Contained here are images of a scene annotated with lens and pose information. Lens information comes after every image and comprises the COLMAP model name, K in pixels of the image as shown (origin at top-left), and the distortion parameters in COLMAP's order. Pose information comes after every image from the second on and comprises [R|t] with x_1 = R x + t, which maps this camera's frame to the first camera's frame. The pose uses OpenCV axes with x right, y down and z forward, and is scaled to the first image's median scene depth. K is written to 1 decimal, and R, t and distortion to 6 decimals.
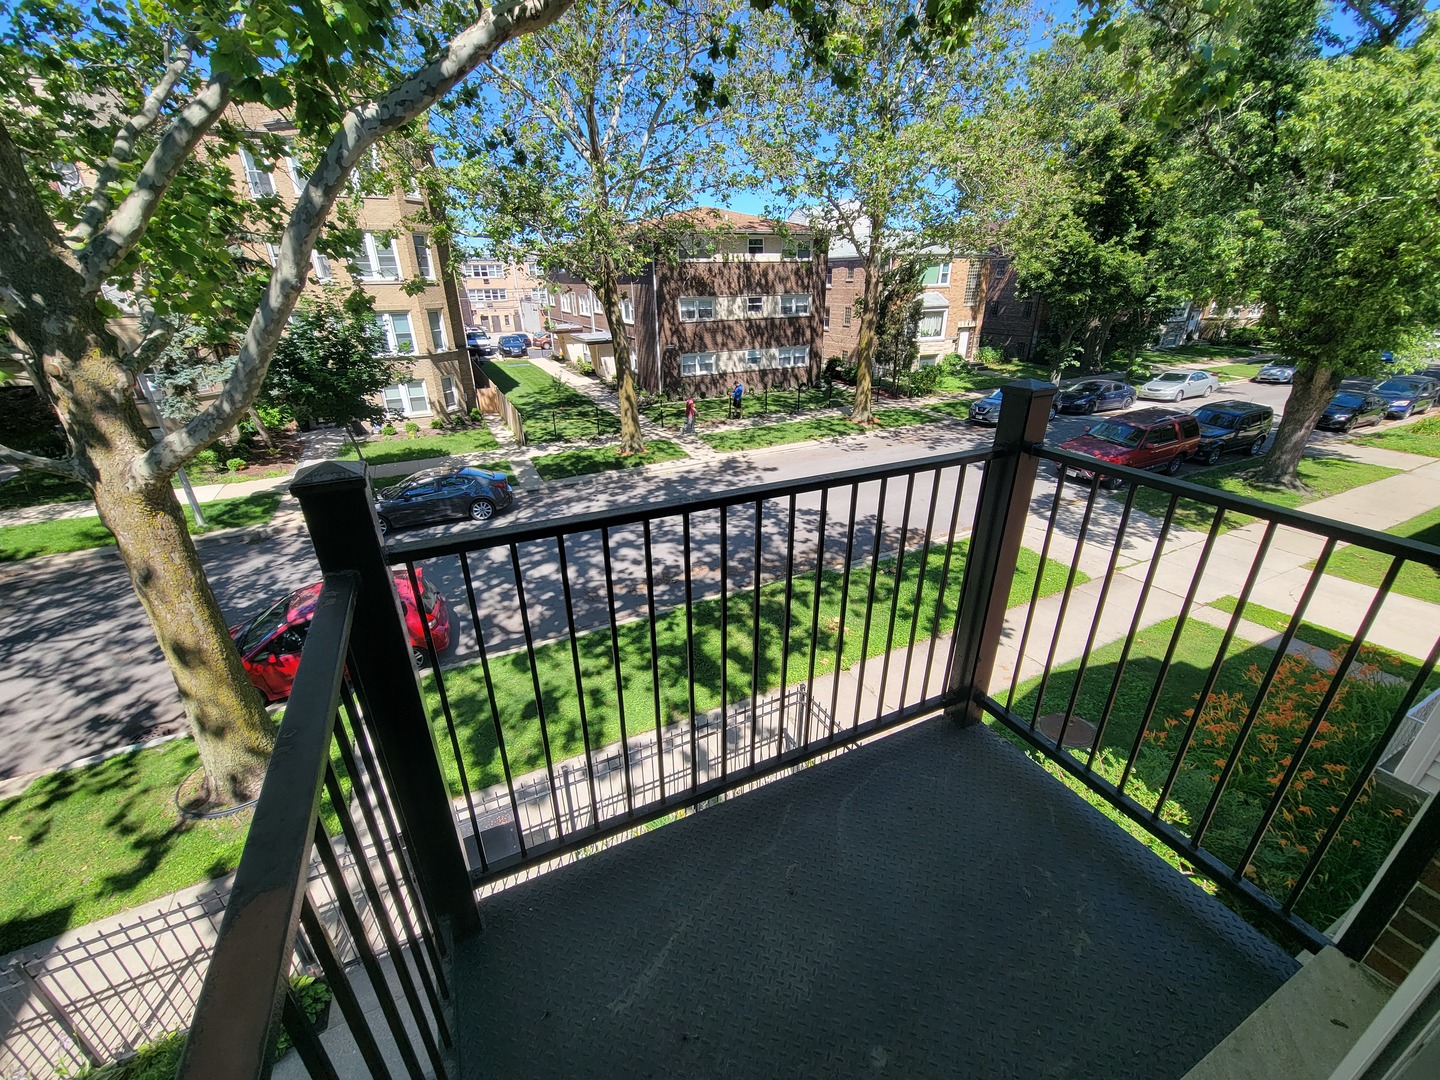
lens RADIAL K [[590.5, 0, 717.3], [0, 590.5, 541.0], [0, 0, 1]] dist [-0.002448, 0.001212]
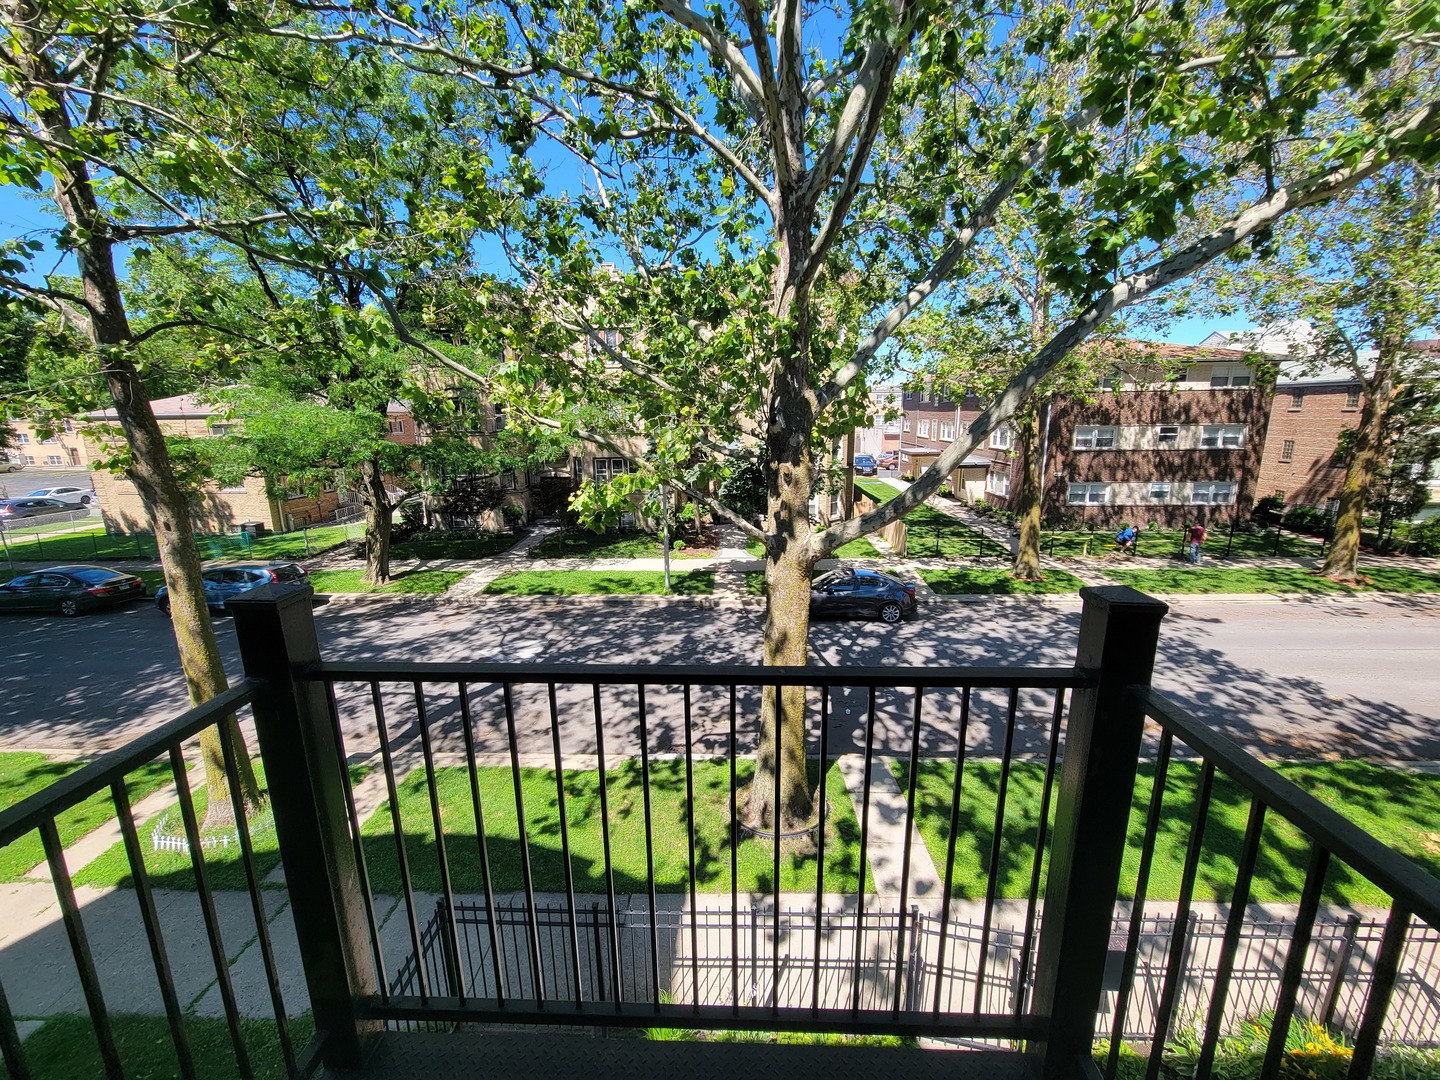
lens RADIAL K [[599.9, 0, 724.7], [0, 599.9, 536.9], [0, 0, 1]] dist [-0.001262, 0.001126]
pose [[0.886257, 0.103298, -0.451528, -0.136544], [-0.192881, 0.968580, -0.157000, 0.026415], [0.421124, 0.226234, 0.878335, -0.056632]]
